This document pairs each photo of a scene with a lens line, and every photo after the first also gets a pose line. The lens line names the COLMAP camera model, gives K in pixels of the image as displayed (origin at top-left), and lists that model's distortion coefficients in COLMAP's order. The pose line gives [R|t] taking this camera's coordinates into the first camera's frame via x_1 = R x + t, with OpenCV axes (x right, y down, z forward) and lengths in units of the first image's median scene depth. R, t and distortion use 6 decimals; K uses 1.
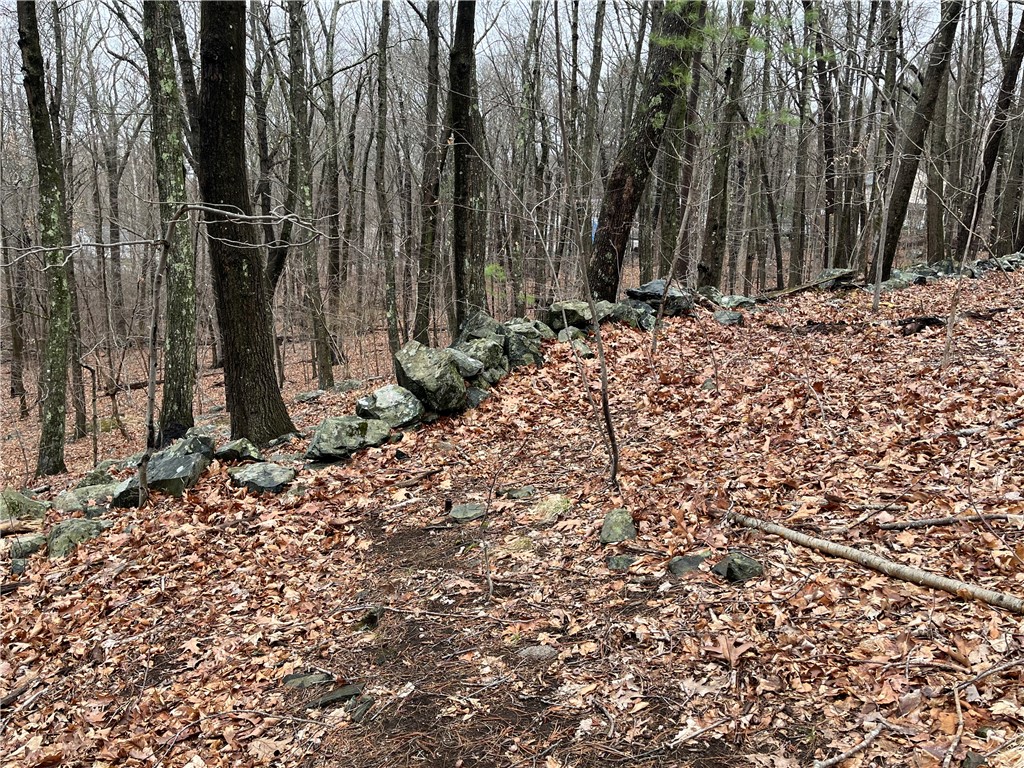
lens RADIAL K [[870.7, 0, 512.0], [0, 870.7, 384.0], [0, 0, 1]] dist [0.014008, 0.000449]
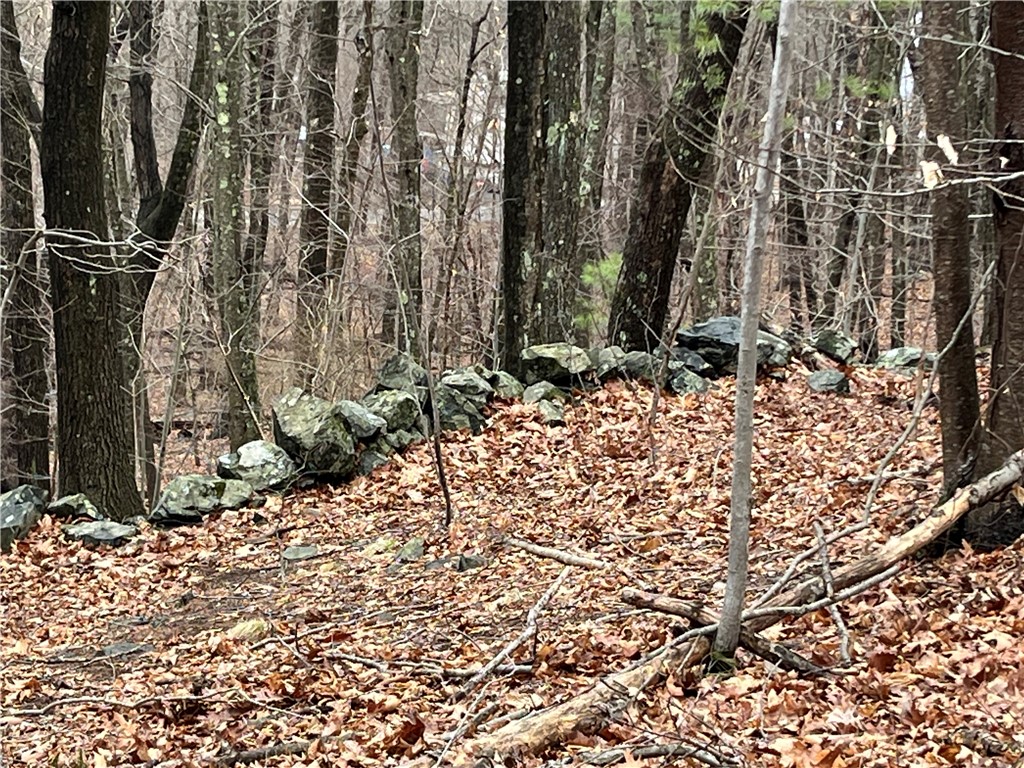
lens RADIAL K [[2900.8, 0, 512.0], [0, 2900.8, 384.0], [0, 0, 1]] dist [-0.460963, 7.662279]
pose [[0.989133, 0.039676, -0.141566, 0.484233], [-0.050545, 0.995974, -0.074028, 0.140333], [0.138059, 0.080379, 0.987157, -1.664399]]
